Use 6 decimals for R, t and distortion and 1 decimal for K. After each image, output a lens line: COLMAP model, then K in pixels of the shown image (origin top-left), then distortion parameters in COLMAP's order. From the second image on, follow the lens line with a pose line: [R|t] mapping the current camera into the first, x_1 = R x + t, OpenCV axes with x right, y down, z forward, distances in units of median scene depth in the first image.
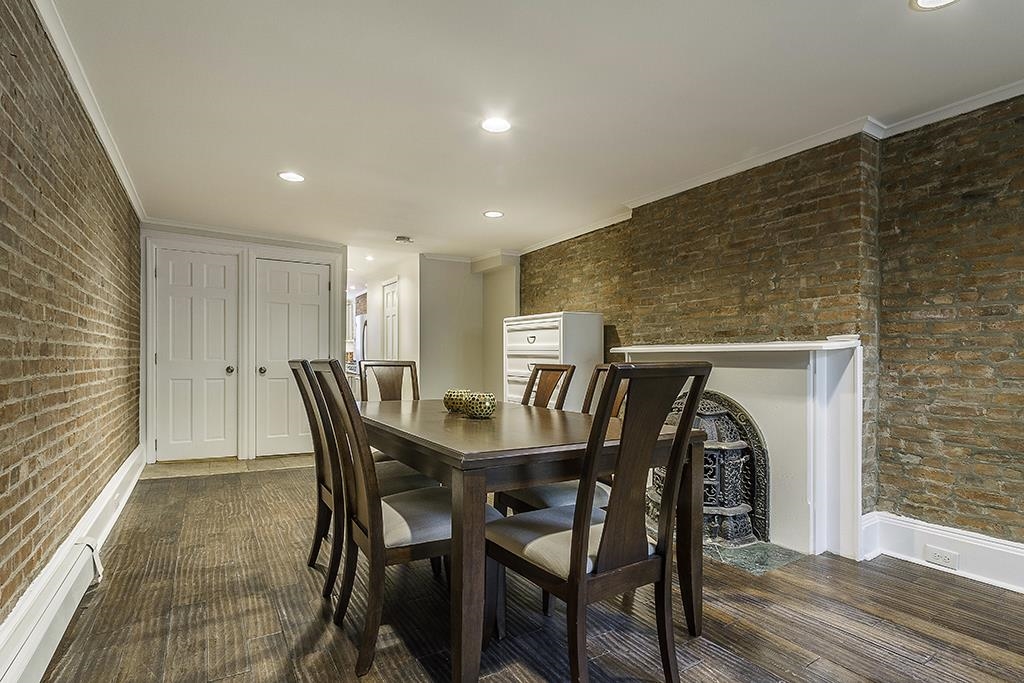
lens RADIAL K [[477.8, 0, 510.1], [0, 477.8, 355.8], [0, 0, 1]] dist [-0.003369, -0.000863]
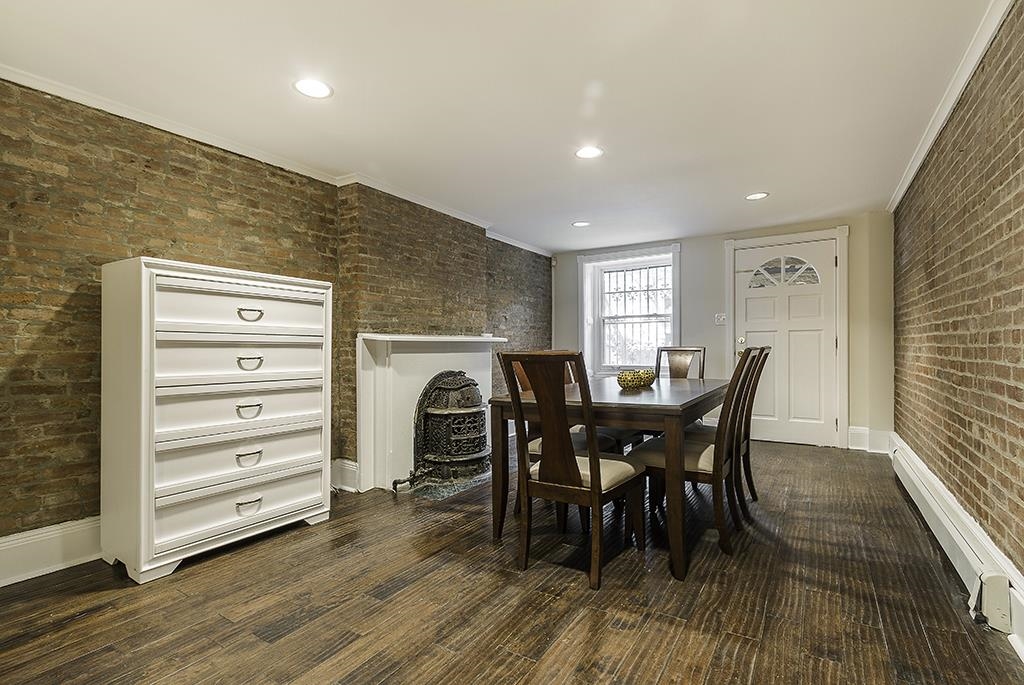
lens RADIAL K [[475.6, 0, 512.0], [0, 475.6, 342.5], [0, 0, 1]] dist [0.002380, 0.000679]
pose [[-0.414857, 0.005918, 0.909867, -0.853629], [-0.000990, 0.999975, -0.006956, 0.003498], [-0.909886, -0.003786, -0.414841, 1.373672]]
